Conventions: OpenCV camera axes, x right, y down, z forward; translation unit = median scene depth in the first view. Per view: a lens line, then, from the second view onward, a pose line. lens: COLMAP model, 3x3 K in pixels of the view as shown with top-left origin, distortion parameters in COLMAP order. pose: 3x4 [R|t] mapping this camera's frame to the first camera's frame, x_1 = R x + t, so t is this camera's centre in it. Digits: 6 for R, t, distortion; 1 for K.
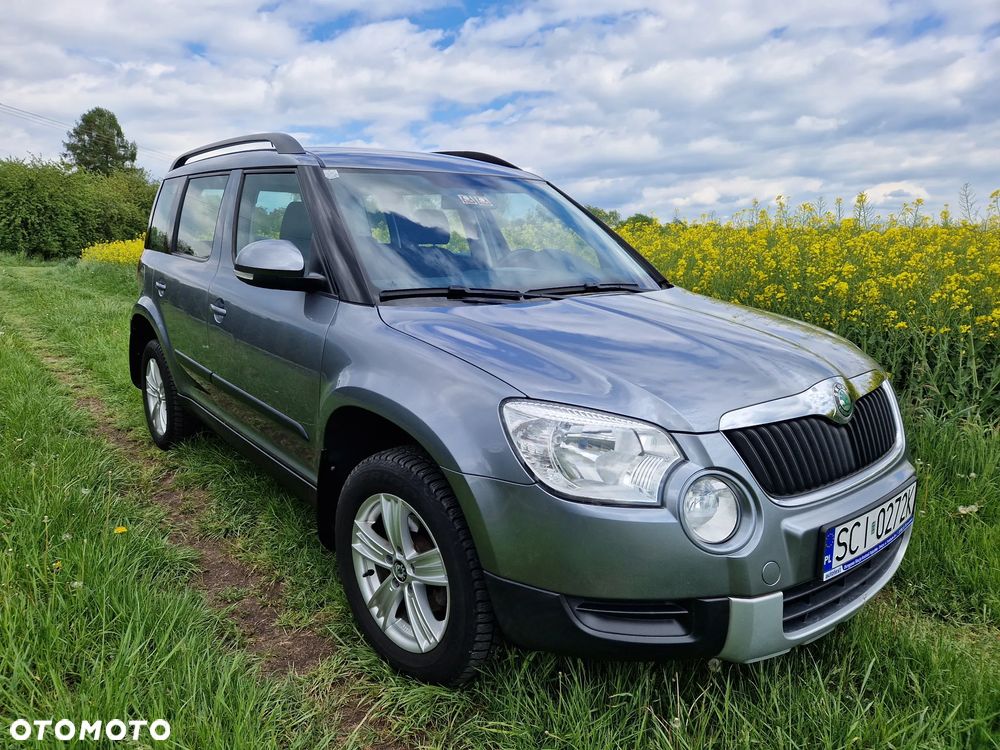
lens RADIAL K [[670.8, 0, 482.1], [0, 670.8, 381.5], [0, 0, 1]] dist [0.061267, -0.052433]
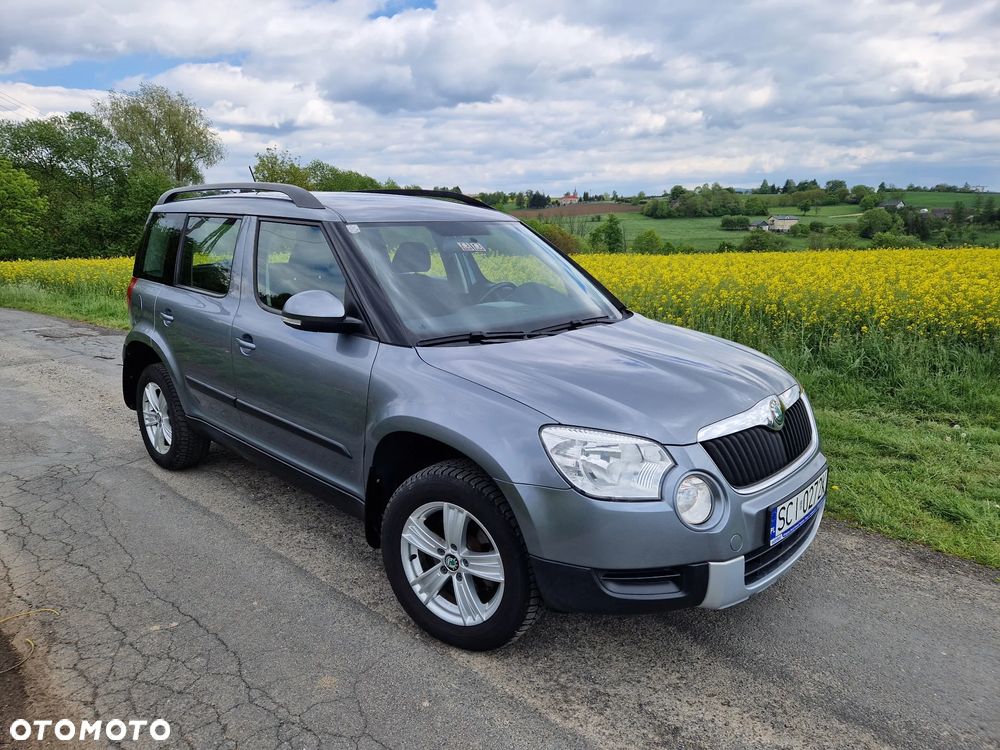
lens RADIAL K [[664.9, 0, 496.7], [0, 664.9, 375.1], [0, 0, 1]] dist [0.088238, -0.079211]
pose [[0.990556, -0.035096, 0.132542, -0.206231], [0.034295, 0.999377, 0.008322, -0.080124], [-0.132752, -0.003698, 0.991142, -0.271490]]
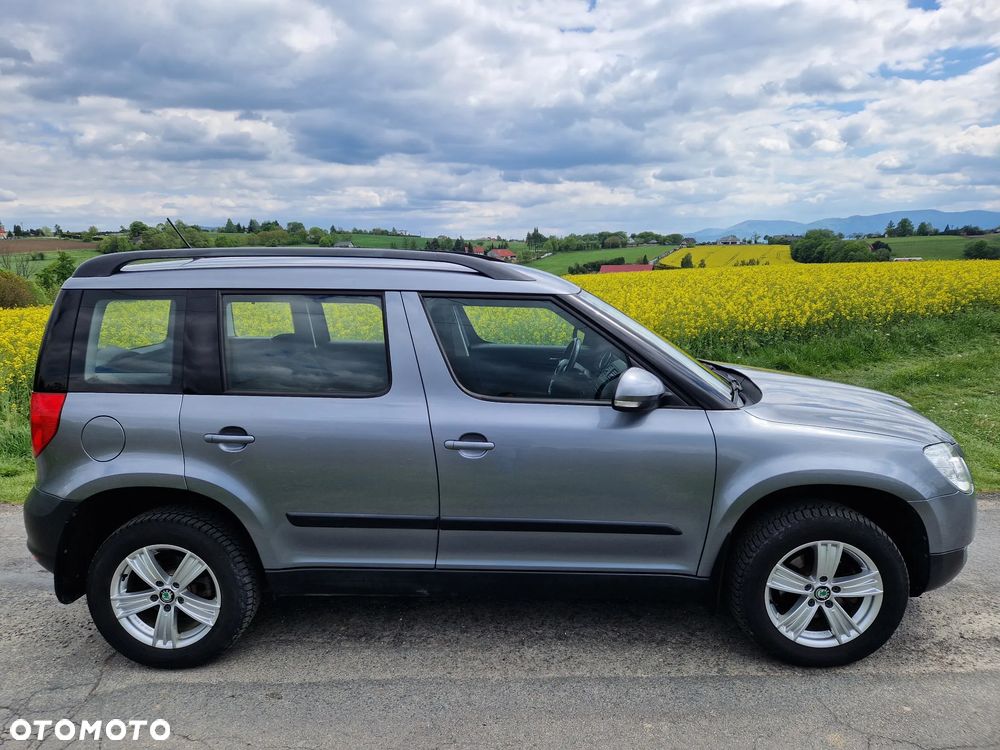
lens RADIAL K [[660.3, 0, 493.9], [0, 660.3, 378.4], [0, 0, 1]] dist [0.087369, -0.076908]
pose [[0.642806, -0.154974, 0.750189, -1.697392], [0.185857, 0.981612, 0.043528, -0.376391], [-0.743141, 0.111448, 0.659789, 0.596059]]
